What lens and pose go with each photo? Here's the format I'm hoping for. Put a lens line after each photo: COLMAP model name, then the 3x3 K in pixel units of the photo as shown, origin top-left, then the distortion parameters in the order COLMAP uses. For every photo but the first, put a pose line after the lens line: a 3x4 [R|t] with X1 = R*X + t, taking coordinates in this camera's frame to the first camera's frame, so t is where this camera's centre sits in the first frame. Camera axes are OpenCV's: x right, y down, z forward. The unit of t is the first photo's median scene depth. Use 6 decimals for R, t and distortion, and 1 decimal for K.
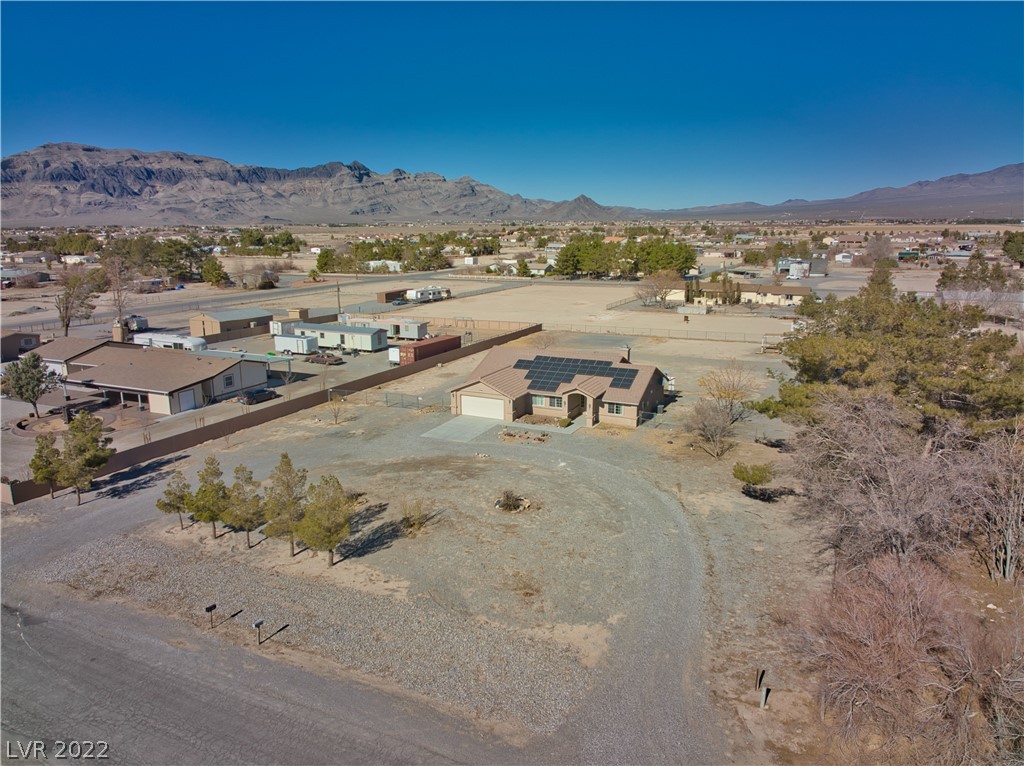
lens RADIAL K [[725.2, 0, 513.4], [0, 725.2, 386.6], [0, 0, 1]] dist [0.024062, -0.043780]
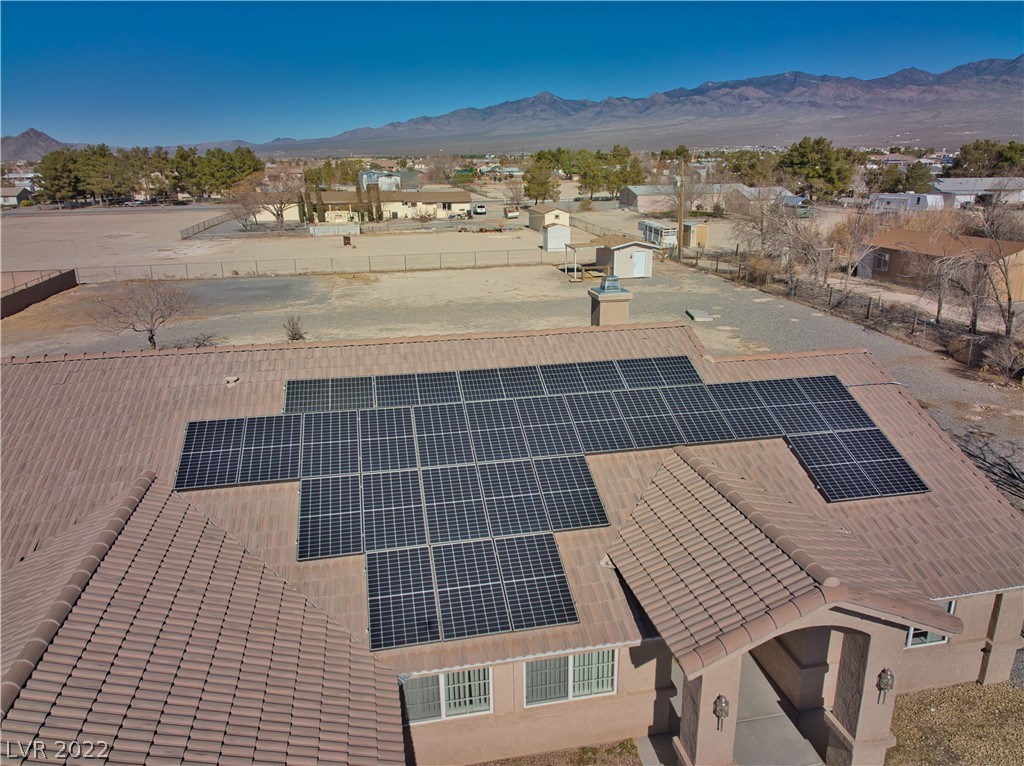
lens RADIAL K [[724.9, 0, 514.1], [0, 724.9, 387.1], [0, 0, 1]] dist [0.040164, -0.054130]
pose [[0.795572, -0.185969, 0.576612, -0.020137], [0.140945, 0.982424, 0.122384, -0.039514], [-0.589237, -0.016095, 0.807800, 0.573372]]
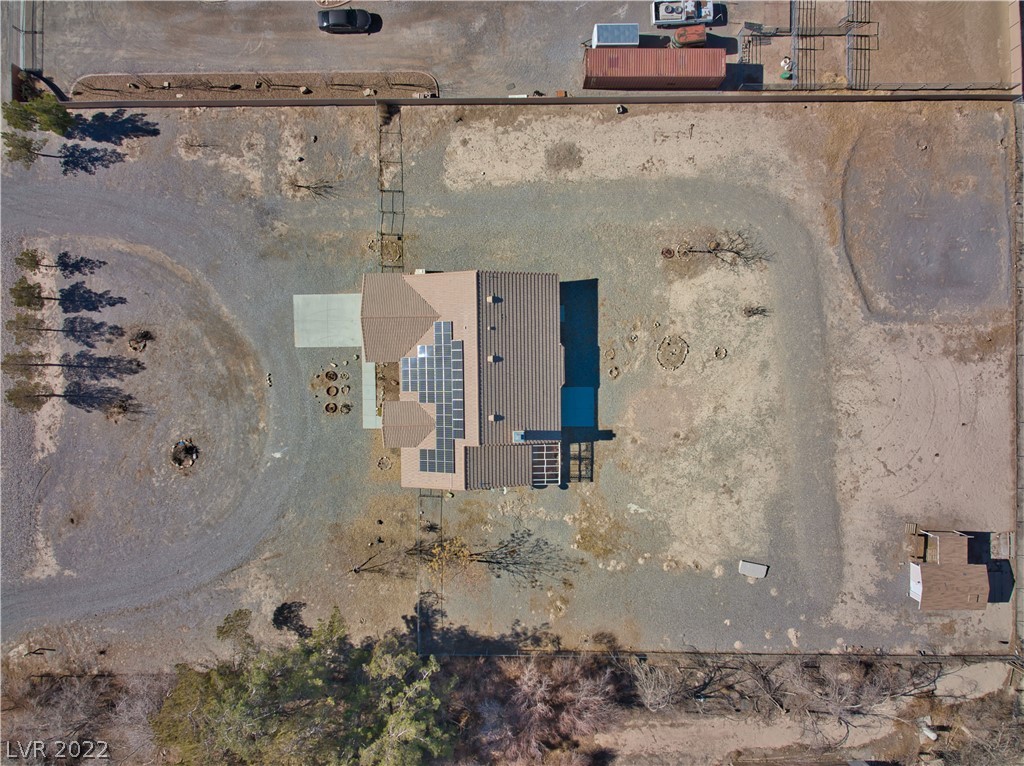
lens RADIAL K [[723.3, 0, 512.0], [0, 723.3, 383.0], [0, 0, 1]] dist [0.005290, -0.001605]
pose [[0.448806, 0.893503, 0.014996, 0.061373], [-0.178753, 0.073320, 0.981158, -0.583558], [0.875569, -0.443030, 0.192623, 0.614248]]
